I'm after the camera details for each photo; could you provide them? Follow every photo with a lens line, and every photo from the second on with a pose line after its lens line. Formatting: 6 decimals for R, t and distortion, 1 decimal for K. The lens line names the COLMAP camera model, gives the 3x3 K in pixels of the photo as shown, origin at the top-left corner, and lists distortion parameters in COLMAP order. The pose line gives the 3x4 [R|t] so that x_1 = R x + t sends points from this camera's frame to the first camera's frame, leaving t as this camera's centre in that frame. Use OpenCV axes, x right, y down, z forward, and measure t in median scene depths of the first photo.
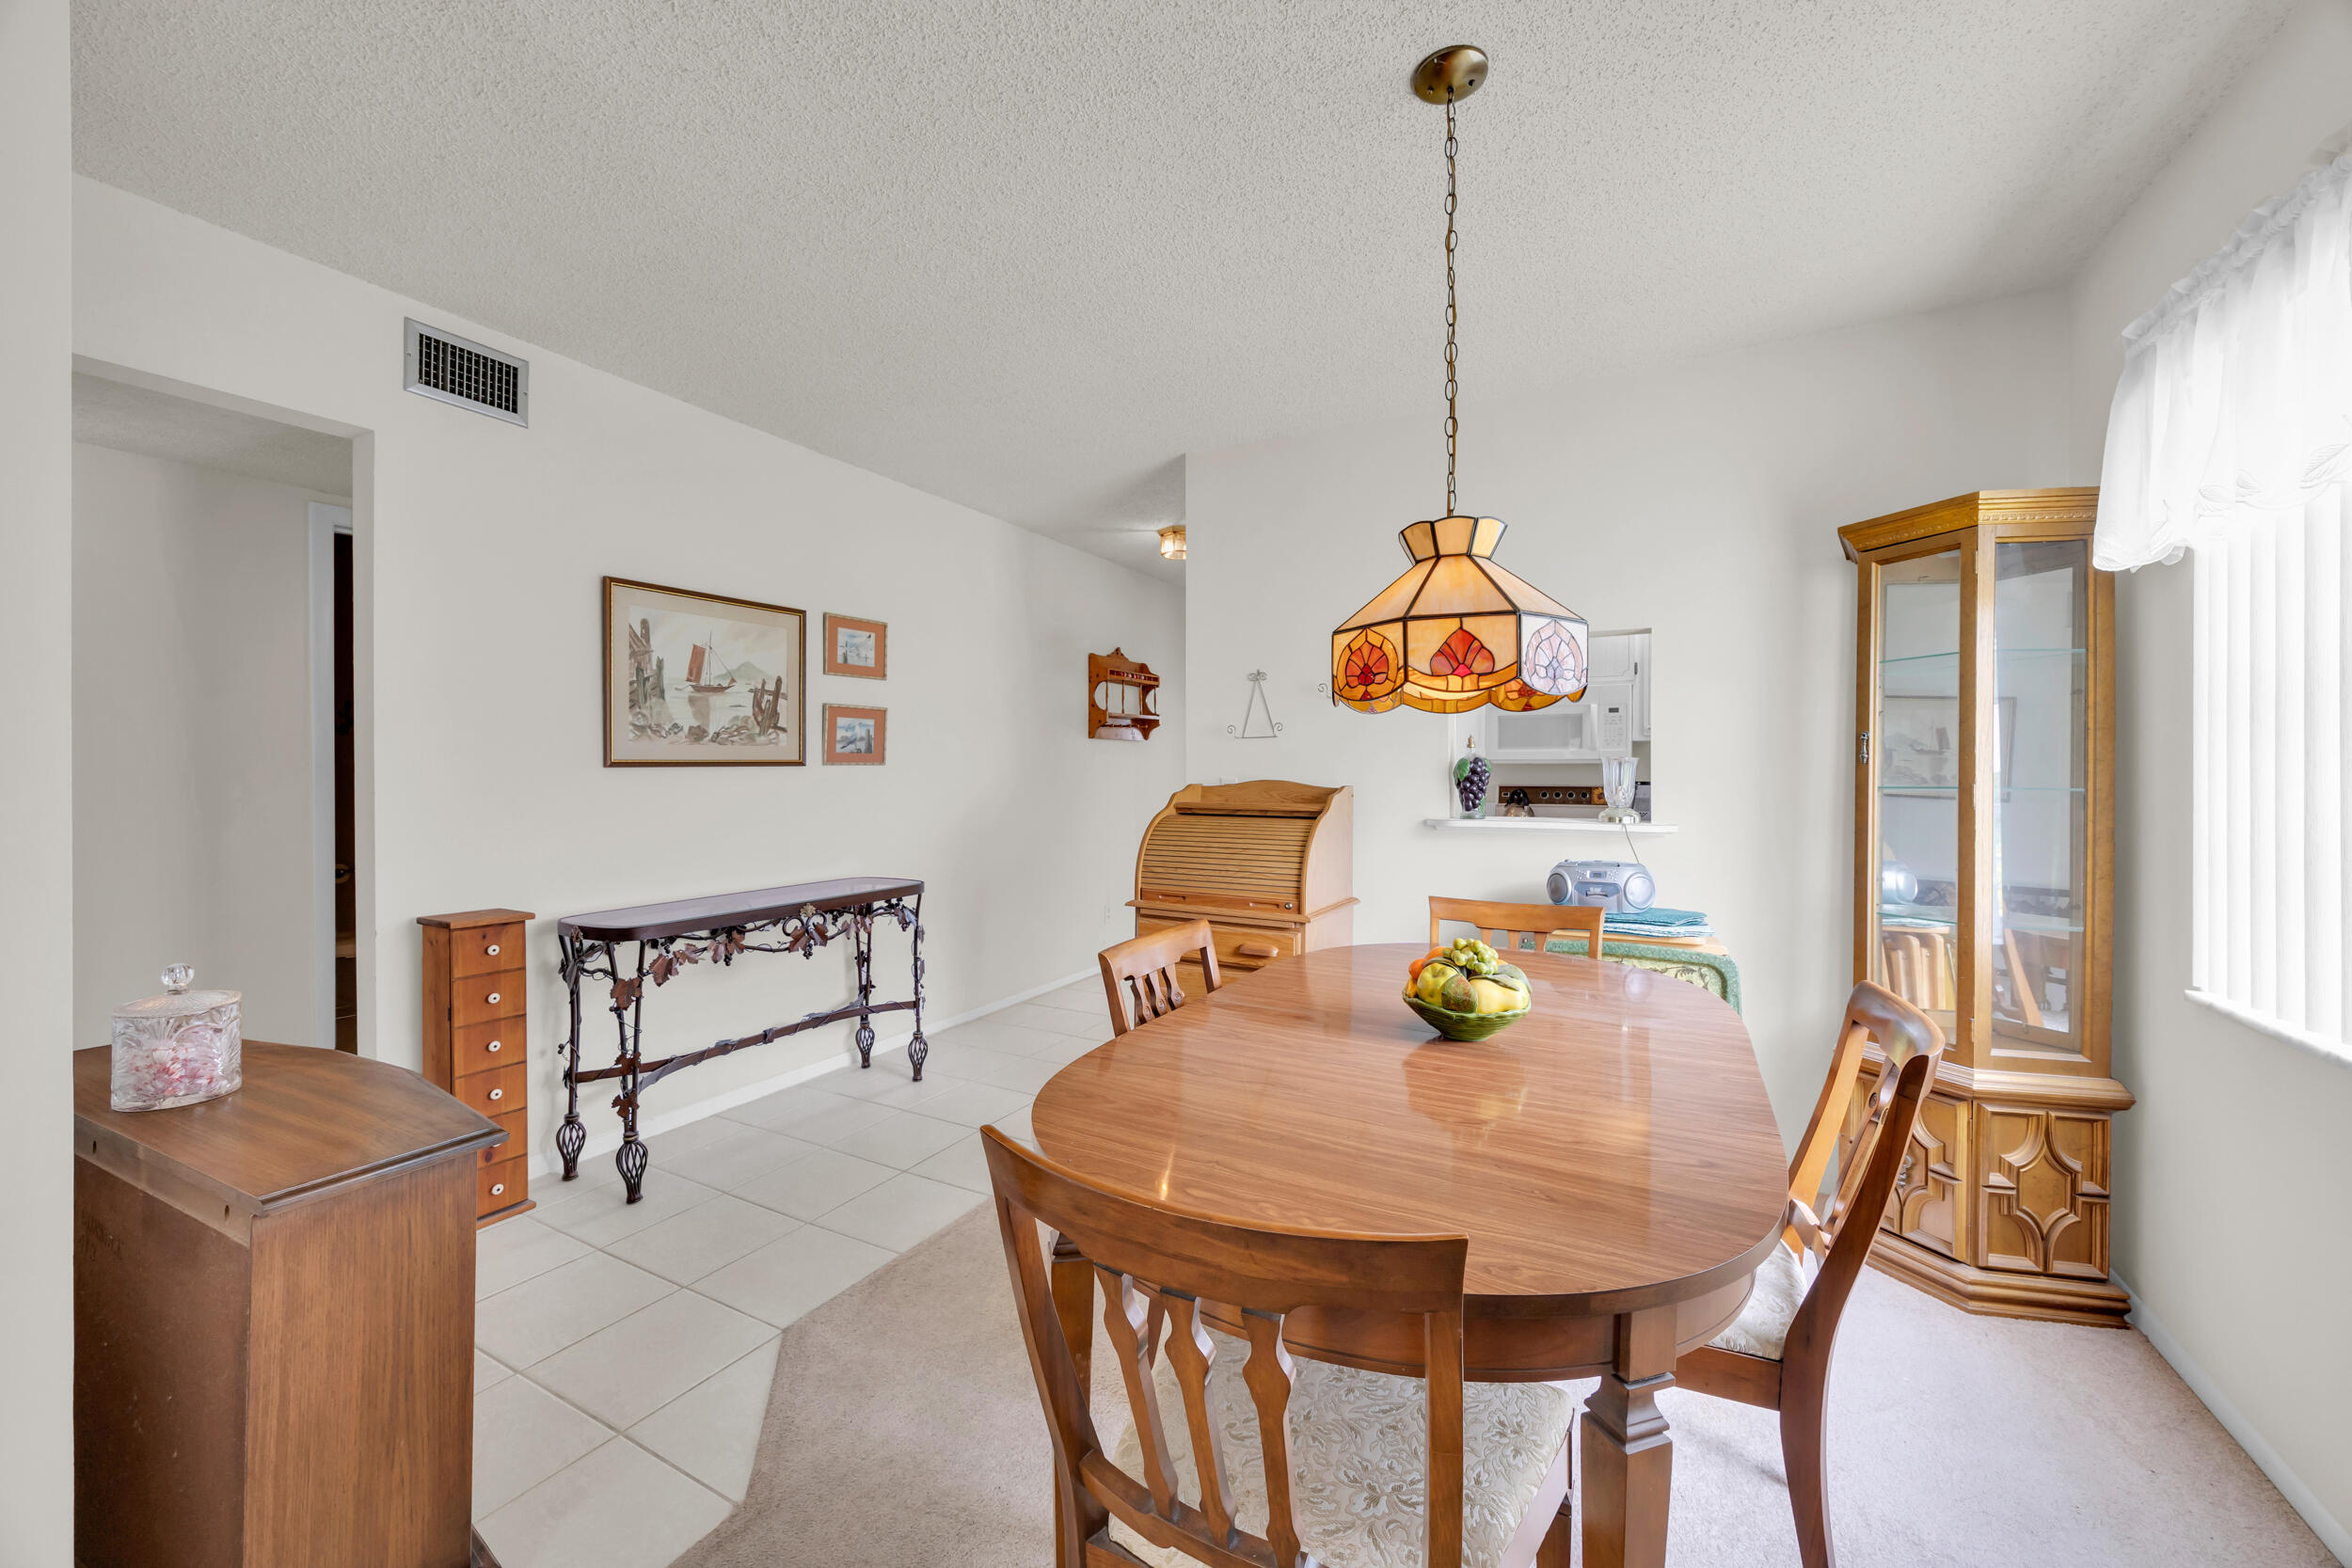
lens RADIAL K [[907.5, 0, 1150.6], [0, 907.5, 780.7], [0, 0, 1]] dist [-0.001840, -0.000371]
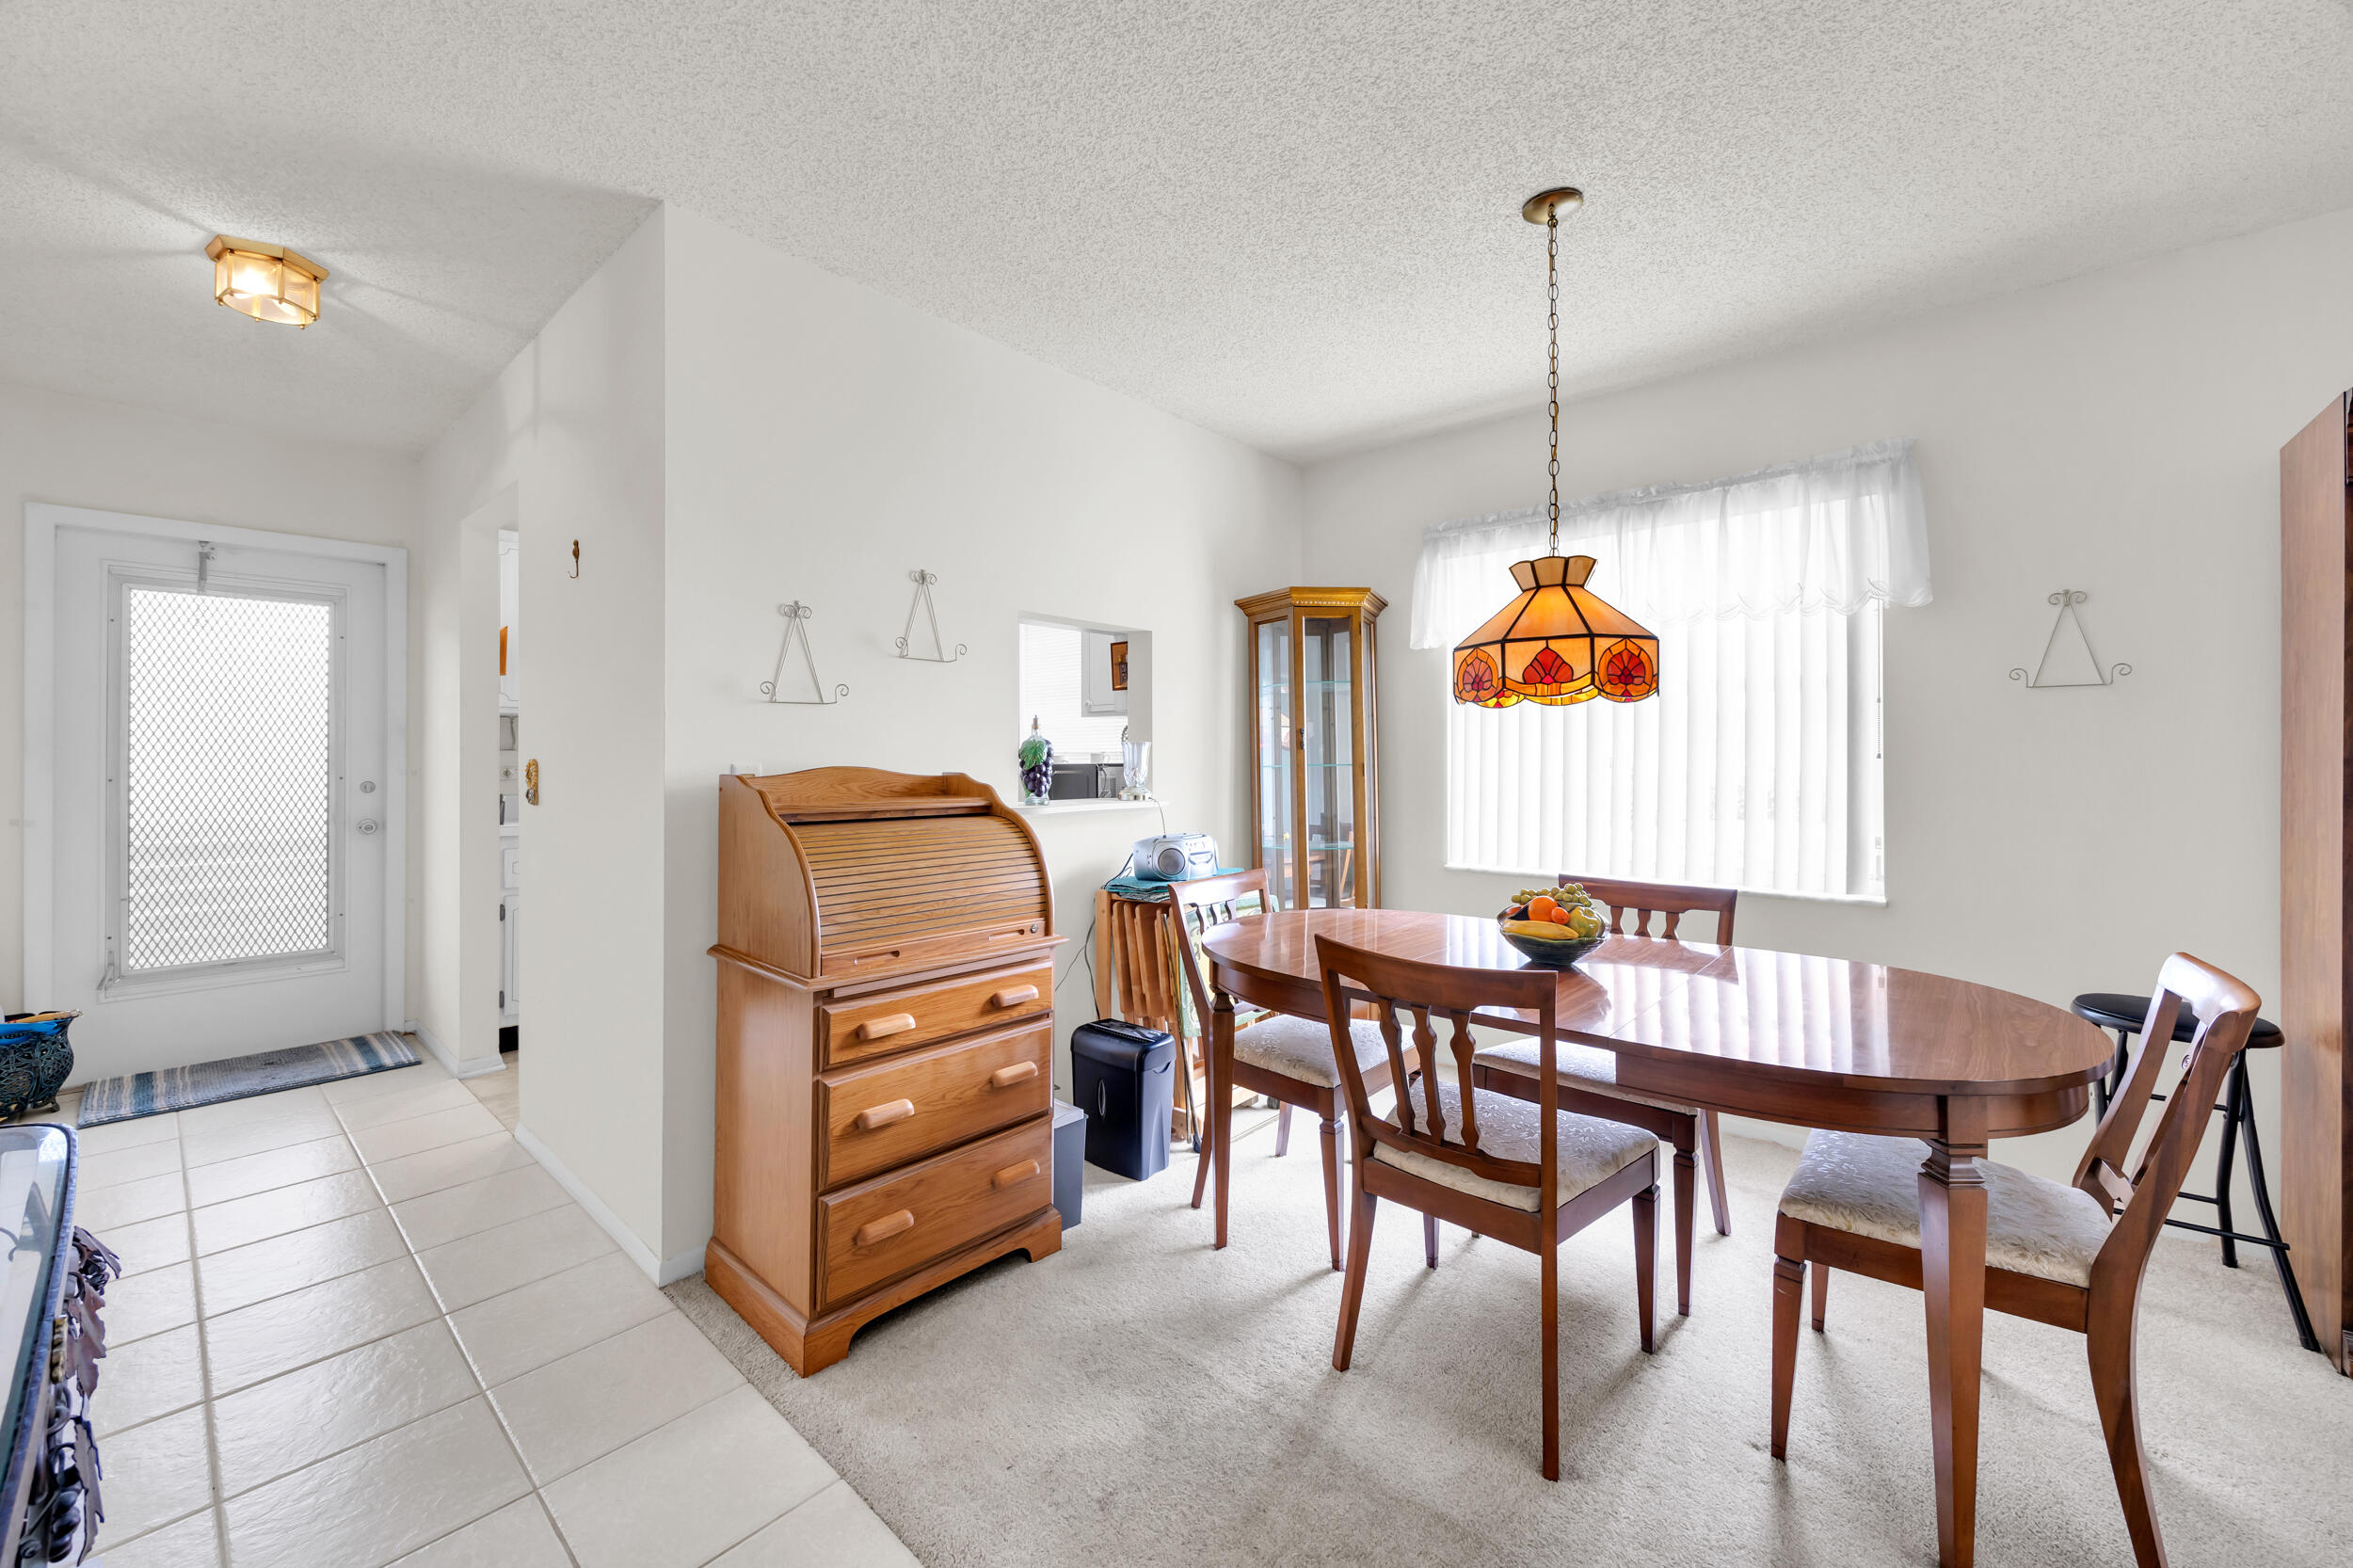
lens RADIAL K [[919.3, 0, 1172.4], [0, 919.3, 754.4], [0, 0, 1]] dist [-0.001854, -0.000265]
pose [[0.211295, 0.001066, 0.977422, -0.593343], [0.008299, 0.999961, -0.002885, -0.007173], [-0.977387, 0.008721, 0.211278, 0.723793]]
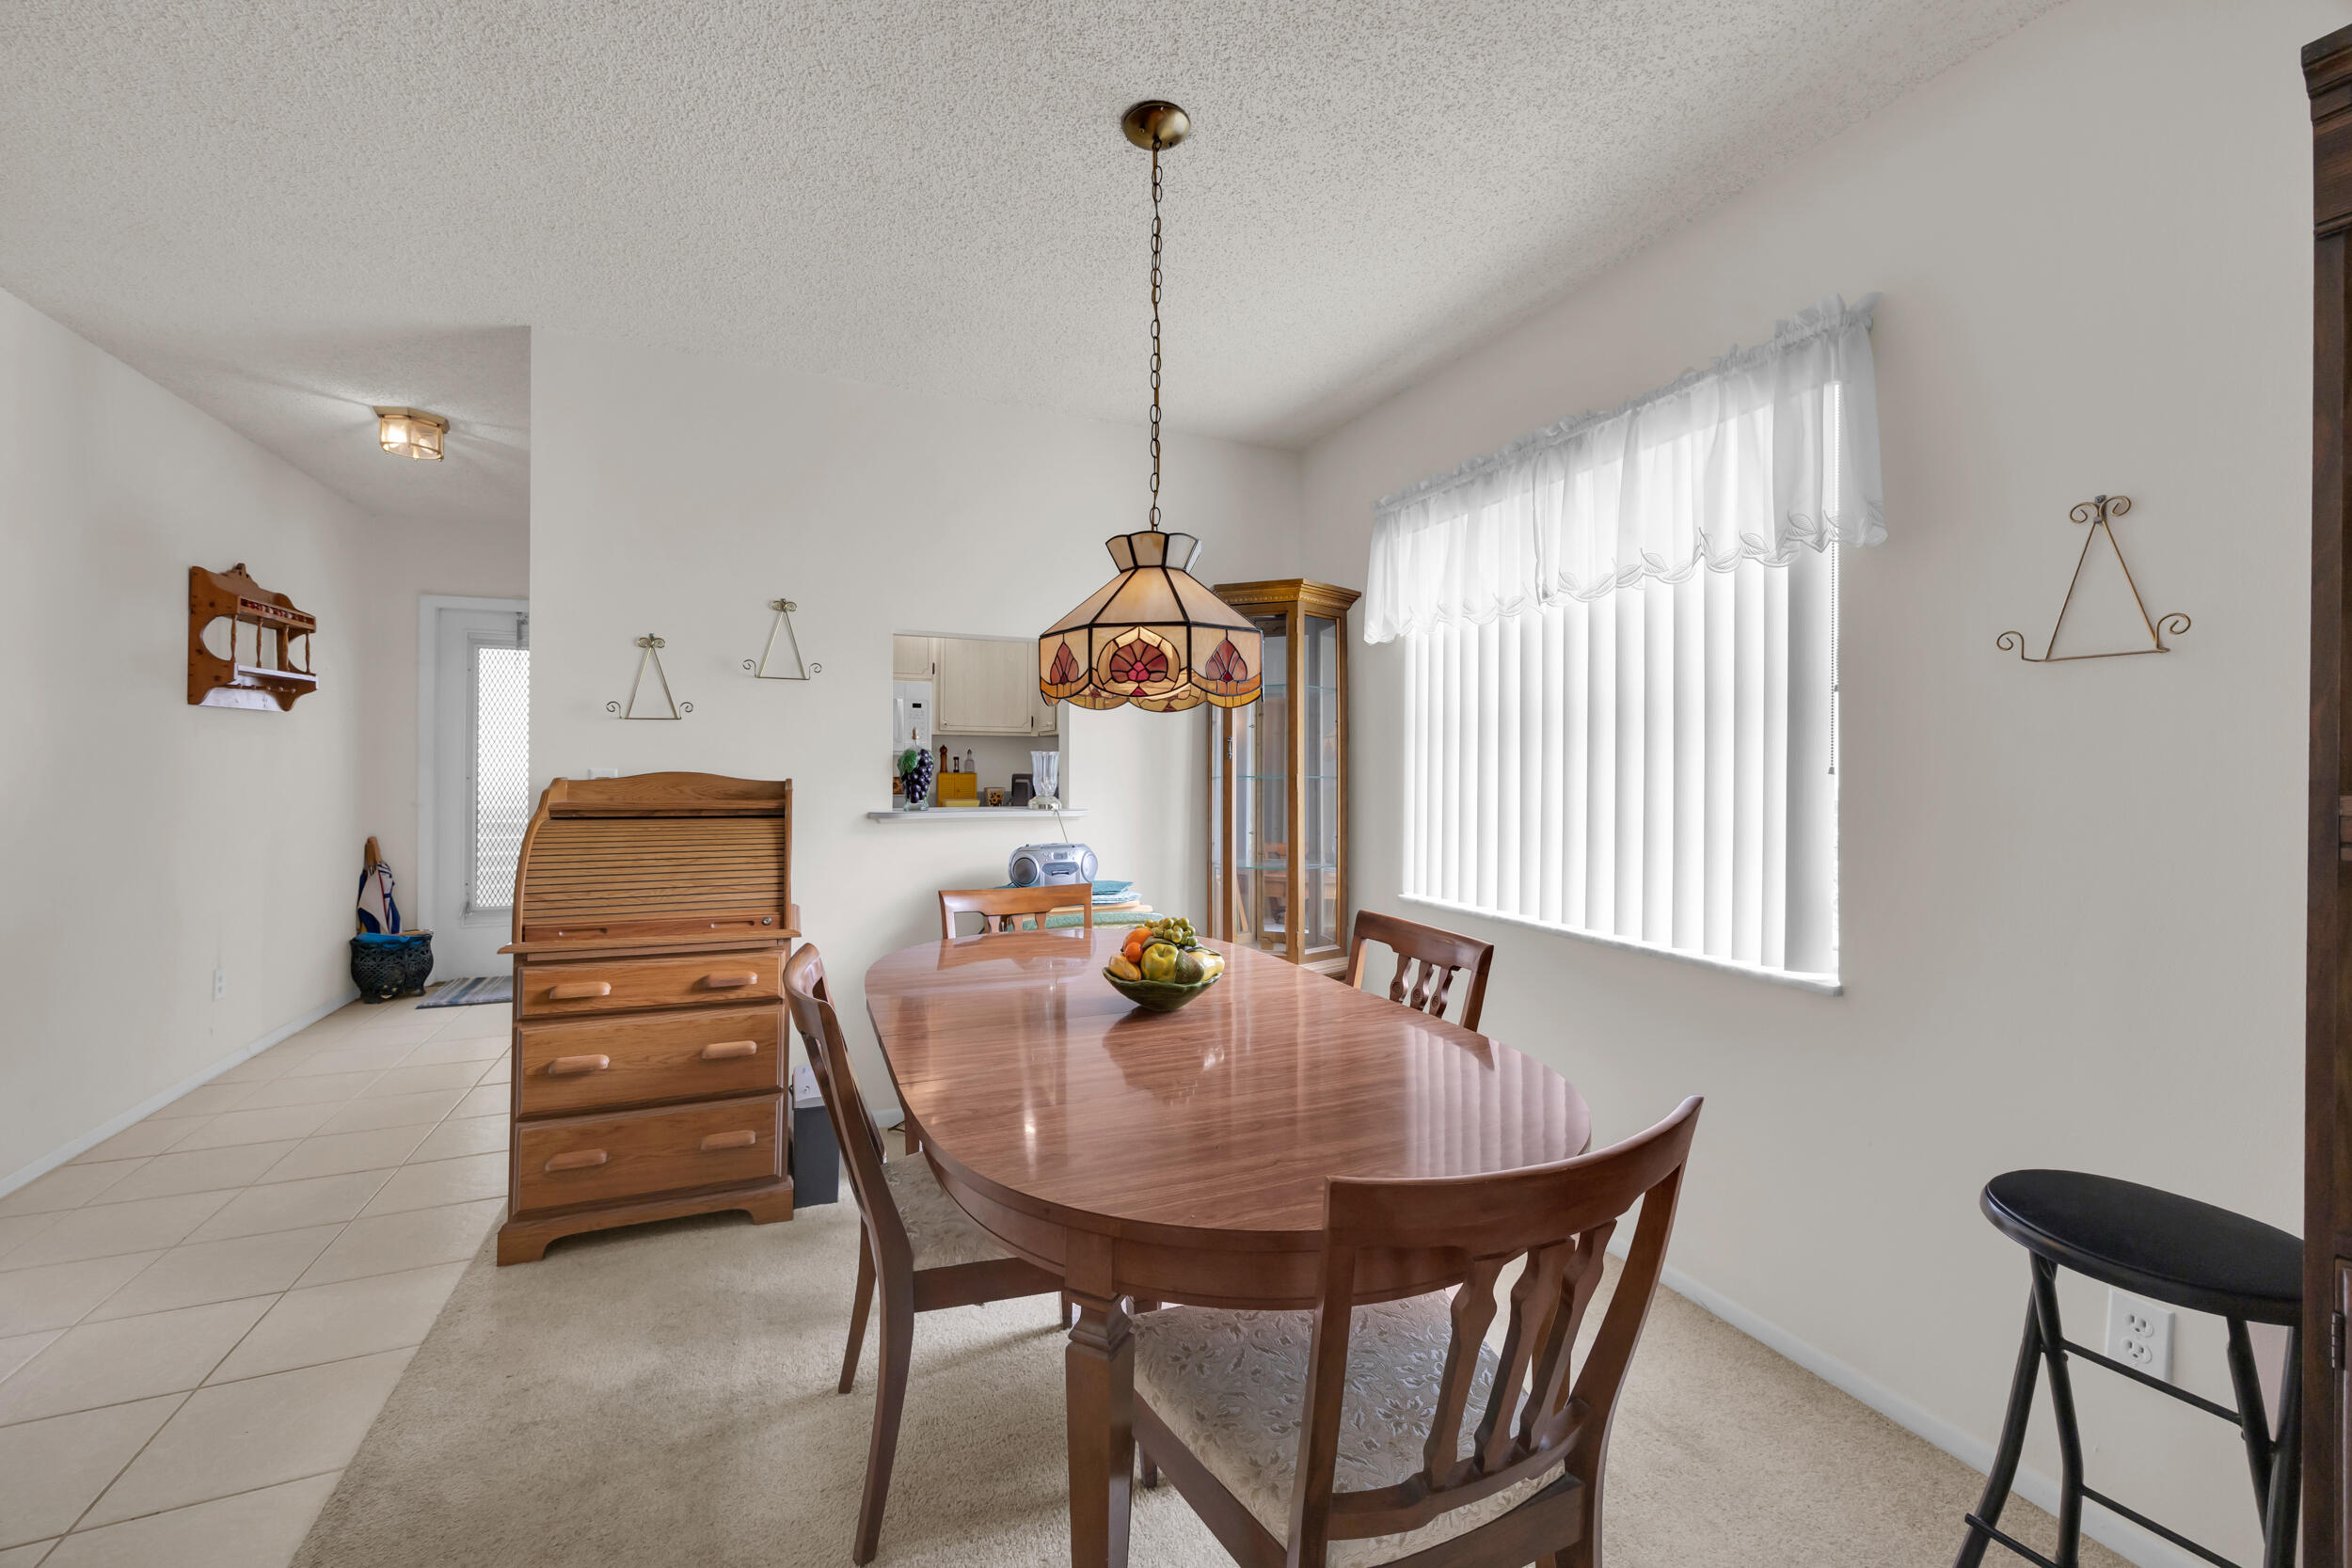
lens RADIAL K [[915.4, 0, 1171.5], [0, 915.4, 765.8], [0, 0, 1]] dist [-0.000124, 0.000011]
pose [[0.606411, 0.002207, 0.795148, -0.300657], [0.001374, 0.999992, -0.003823, -0.003171], [-0.795150, 0.003410, 0.606403, 0.182392]]
